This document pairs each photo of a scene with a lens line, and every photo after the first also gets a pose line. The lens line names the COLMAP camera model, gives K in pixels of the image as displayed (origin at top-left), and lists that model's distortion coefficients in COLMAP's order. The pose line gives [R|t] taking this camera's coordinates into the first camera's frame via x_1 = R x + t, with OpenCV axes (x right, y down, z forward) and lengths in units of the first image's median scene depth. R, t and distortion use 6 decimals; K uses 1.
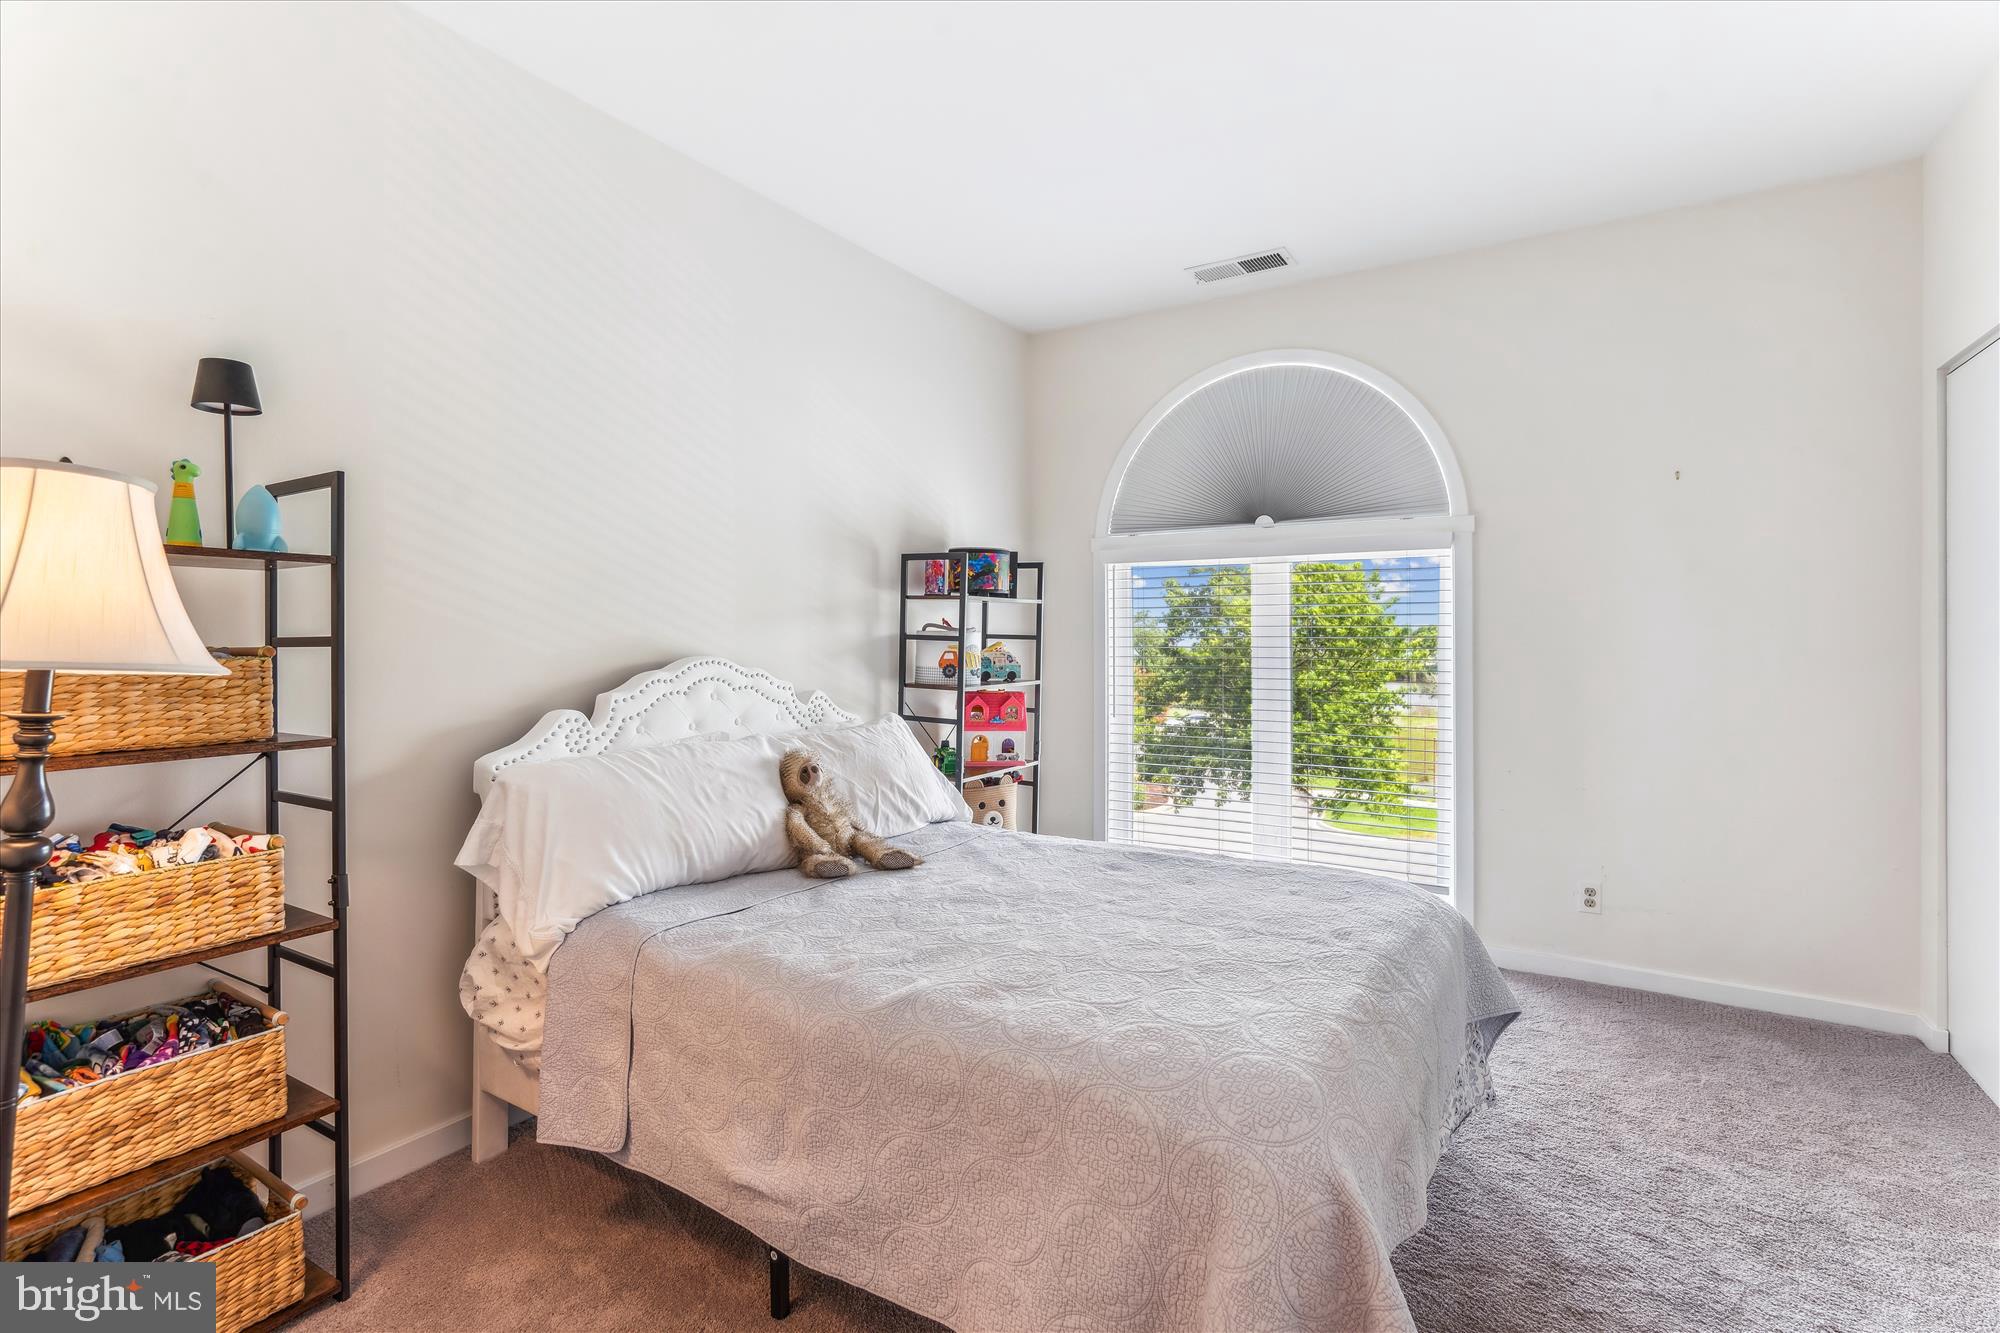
lens RADIAL K [[914.5, 0, 1000.0], [0, 914.5, 666.5], [0, 0, 1]] dist [0.001237, 0.000743]
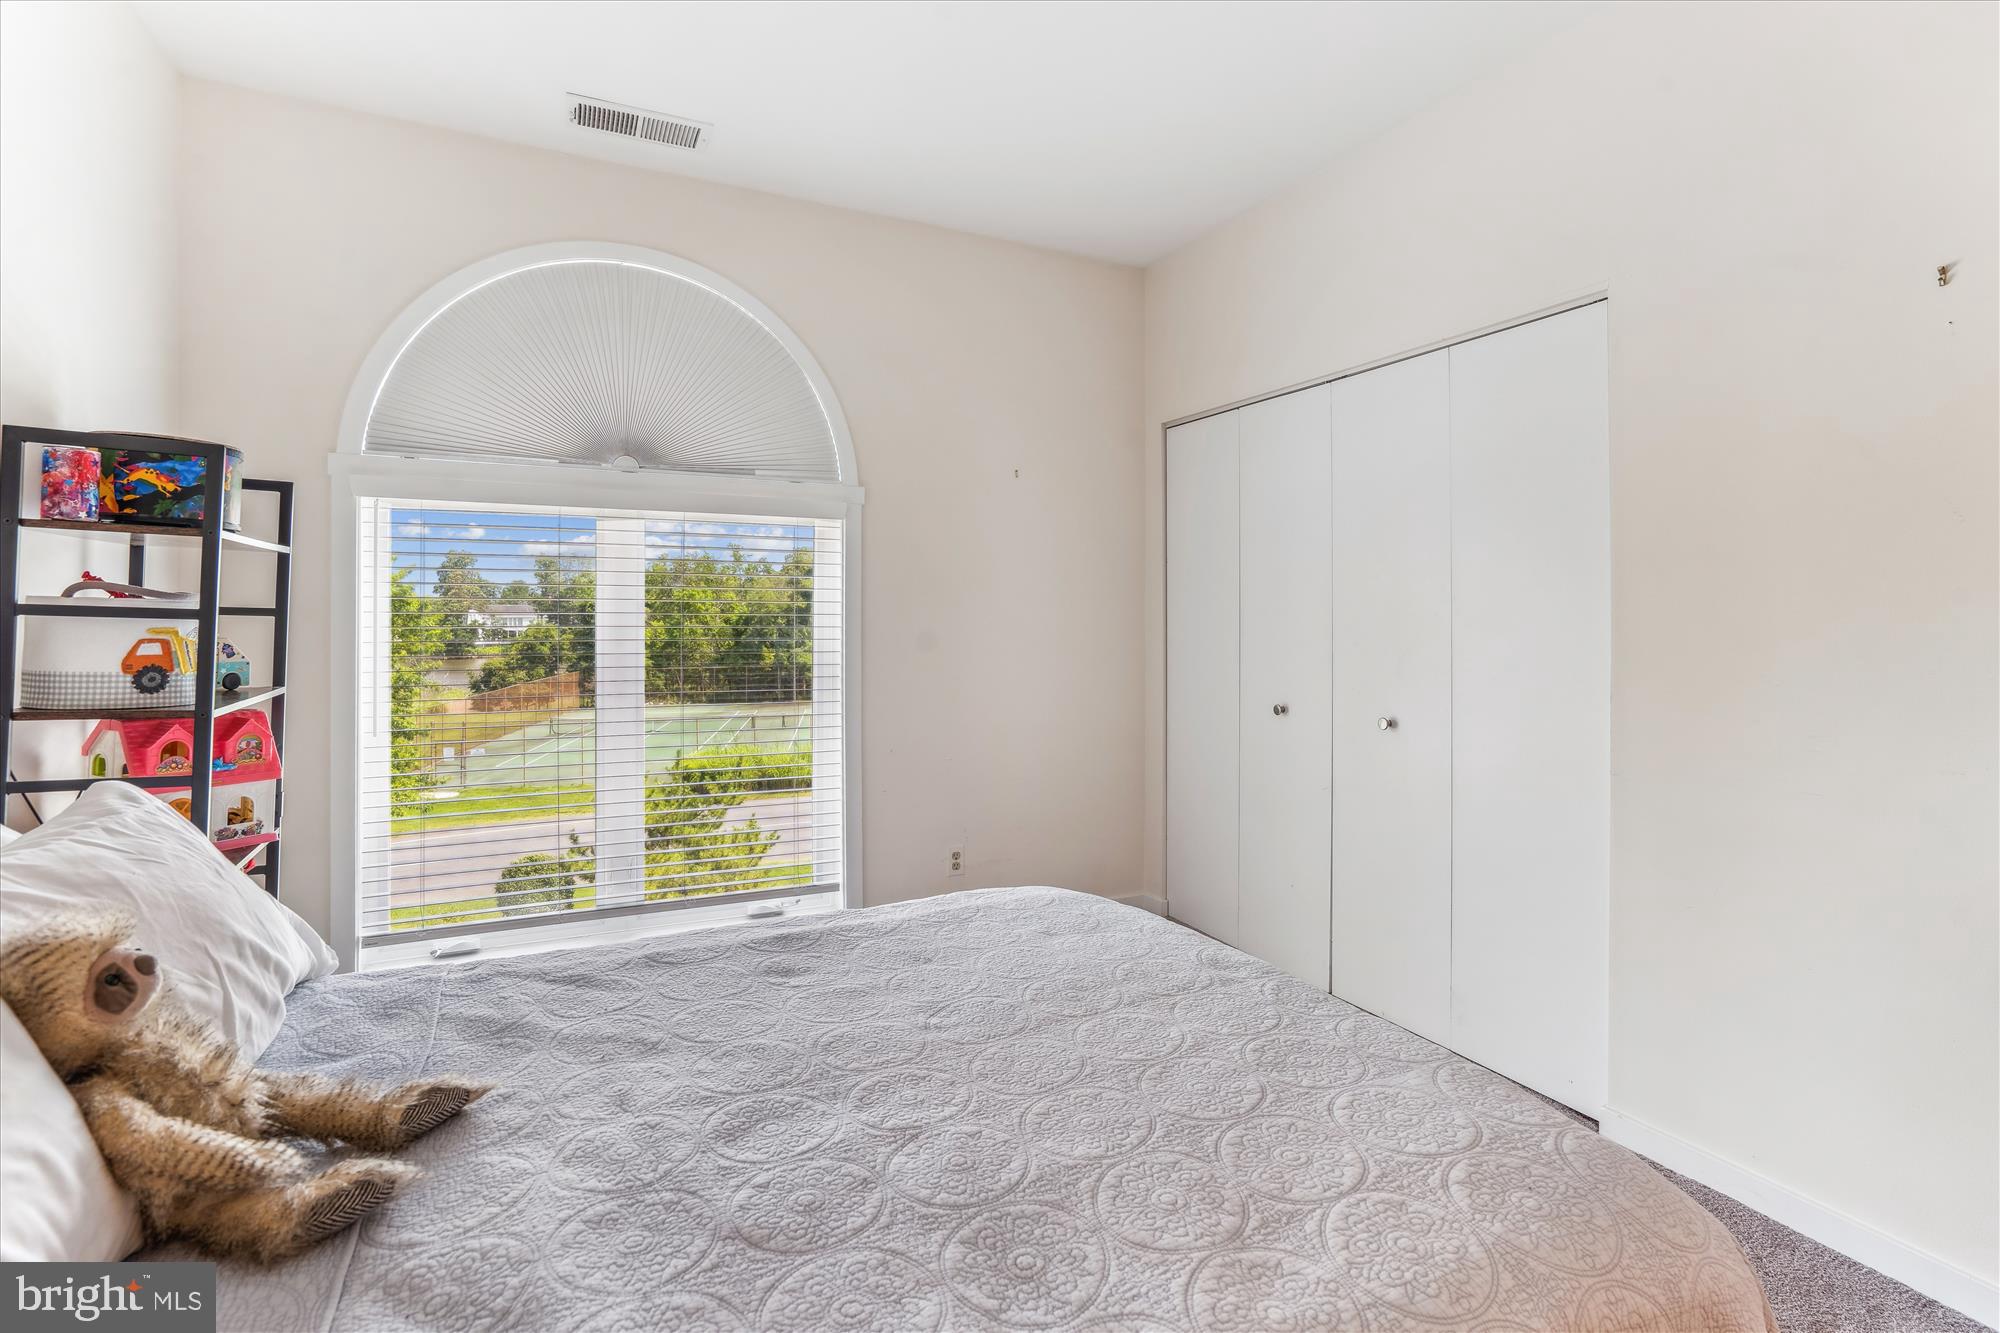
lens RADIAL K [[942.6, 0, 998.6], [0, 942.6, 621.0], [0, 0, 1]] dist [-0.065654, 0.040651]
pose [[0.528038, -0.001465, 0.849219, -0.242574], [0.022020, 0.999686, -0.011968, -0.010692], [-0.848935, 0.025019, 0.527905, 0.363278]]
